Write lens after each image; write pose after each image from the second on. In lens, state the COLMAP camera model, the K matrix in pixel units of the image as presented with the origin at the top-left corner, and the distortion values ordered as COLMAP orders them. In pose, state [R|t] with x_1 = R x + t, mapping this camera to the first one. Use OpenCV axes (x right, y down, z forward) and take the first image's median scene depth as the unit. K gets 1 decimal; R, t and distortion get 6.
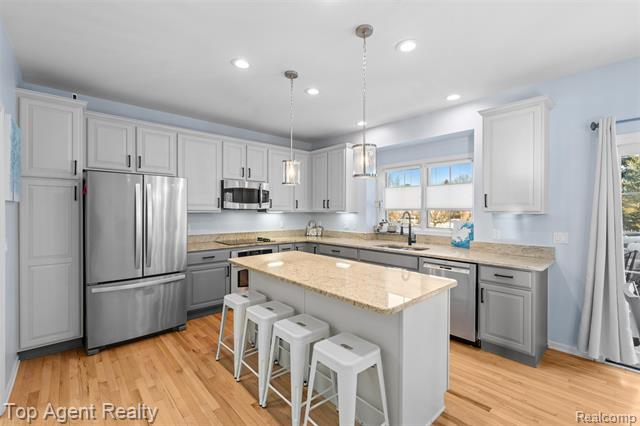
lens RADIAL K [[279.9, 0, 320.0], [0, 279.9, 213.0], [0, 0, 1]] dist [-0.009707, -0.000692]
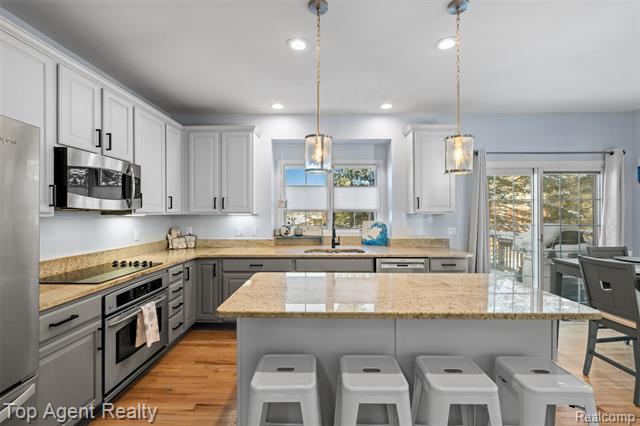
lens RADIAL K [[275.8, 0, 320.0], [0, 275.8, 213.0], [0, 0, 1]] dist [-0.023057, -0.000014]
pose [[0.682535, -0.006051, 0.730828, -0.382843], [0.010687, 0.999941, -0.001702, -0.002827], [-0.730775, 0.008972, 0.682559, 0.378968]]
